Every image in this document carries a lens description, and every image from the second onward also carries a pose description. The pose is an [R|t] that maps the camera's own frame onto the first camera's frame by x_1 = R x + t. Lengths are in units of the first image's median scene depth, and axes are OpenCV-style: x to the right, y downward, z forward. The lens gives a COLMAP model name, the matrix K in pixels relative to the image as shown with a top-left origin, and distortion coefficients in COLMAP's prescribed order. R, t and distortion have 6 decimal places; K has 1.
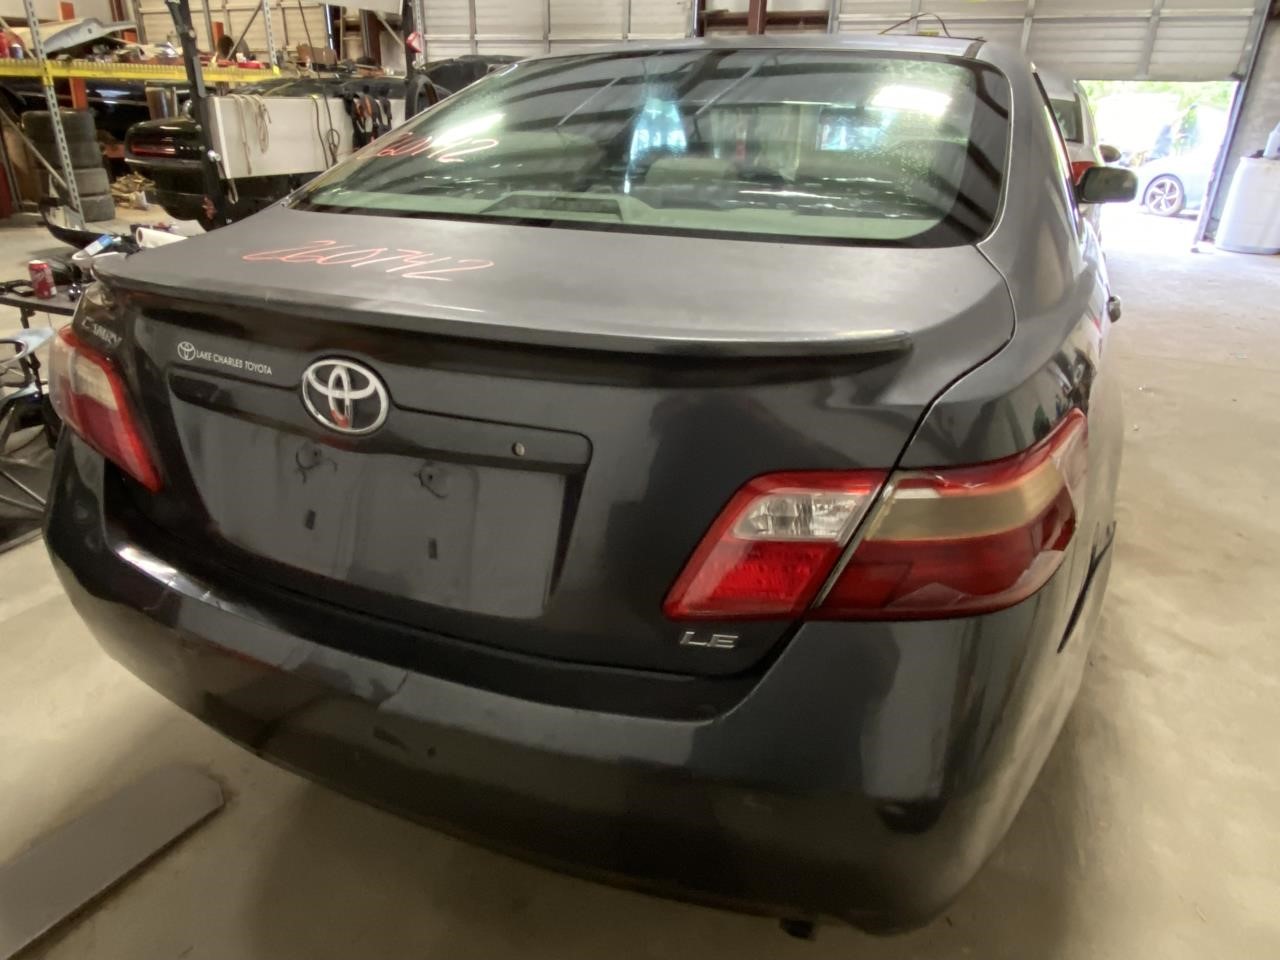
lens RADIAL K [[823.1, 0, 640.0], [0, 823.1, 480.0], [0, 0, 1]] dist [0.004705, 0.001023]
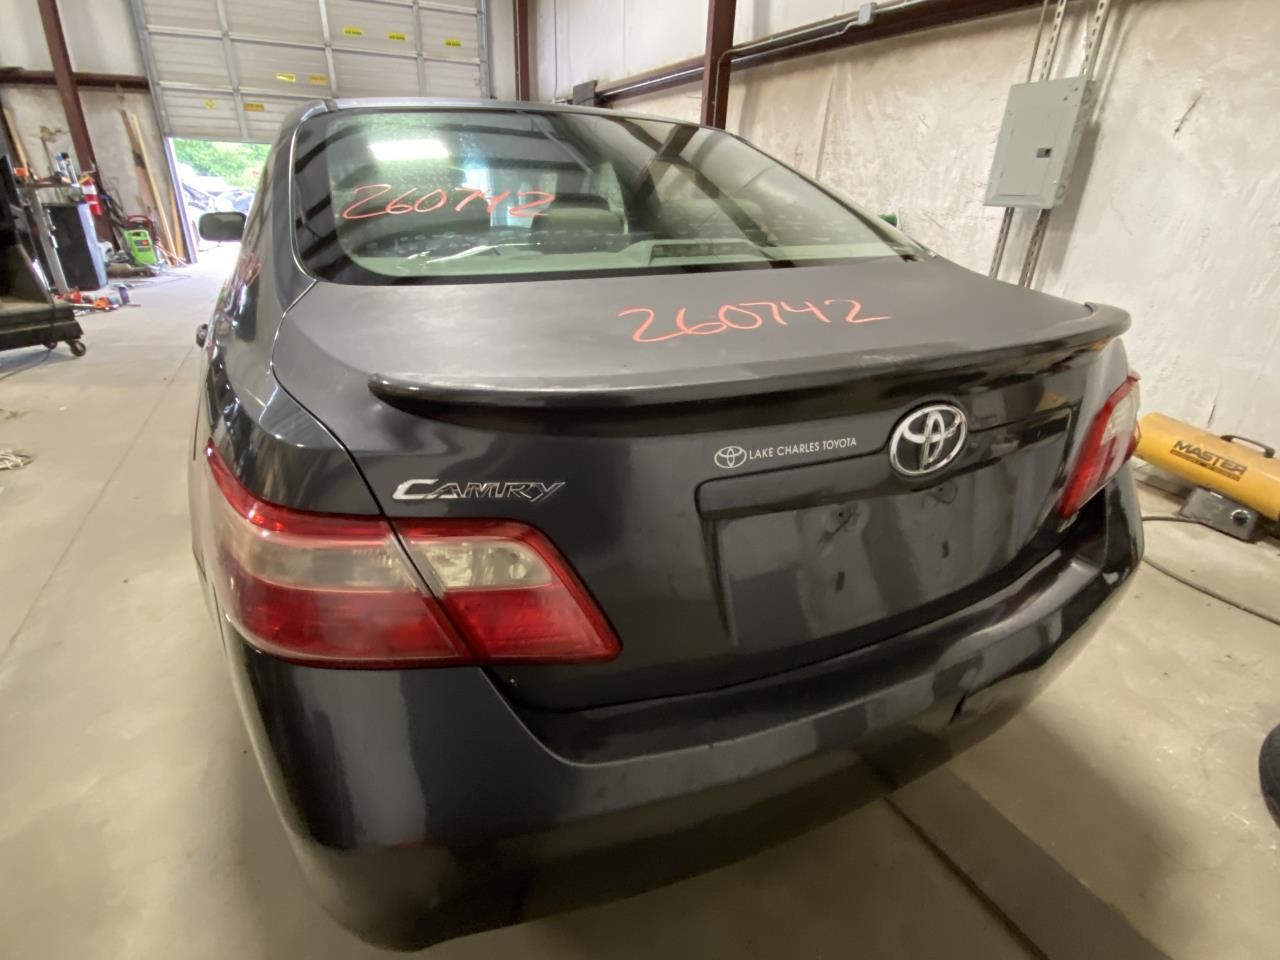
lens RADIAL K [[634.9, 0, 640.0], [0, 634.9, 480.0], [0, 0, 1]] dist [0.024006, -0.020741]
pose [[0.650770, -0.322481, 0.687389, -1.067024], [0.304634, 0.940156, 0.152659, -0.262695], [-0.695483, 0.110056, 0.710064, 0.609259]]
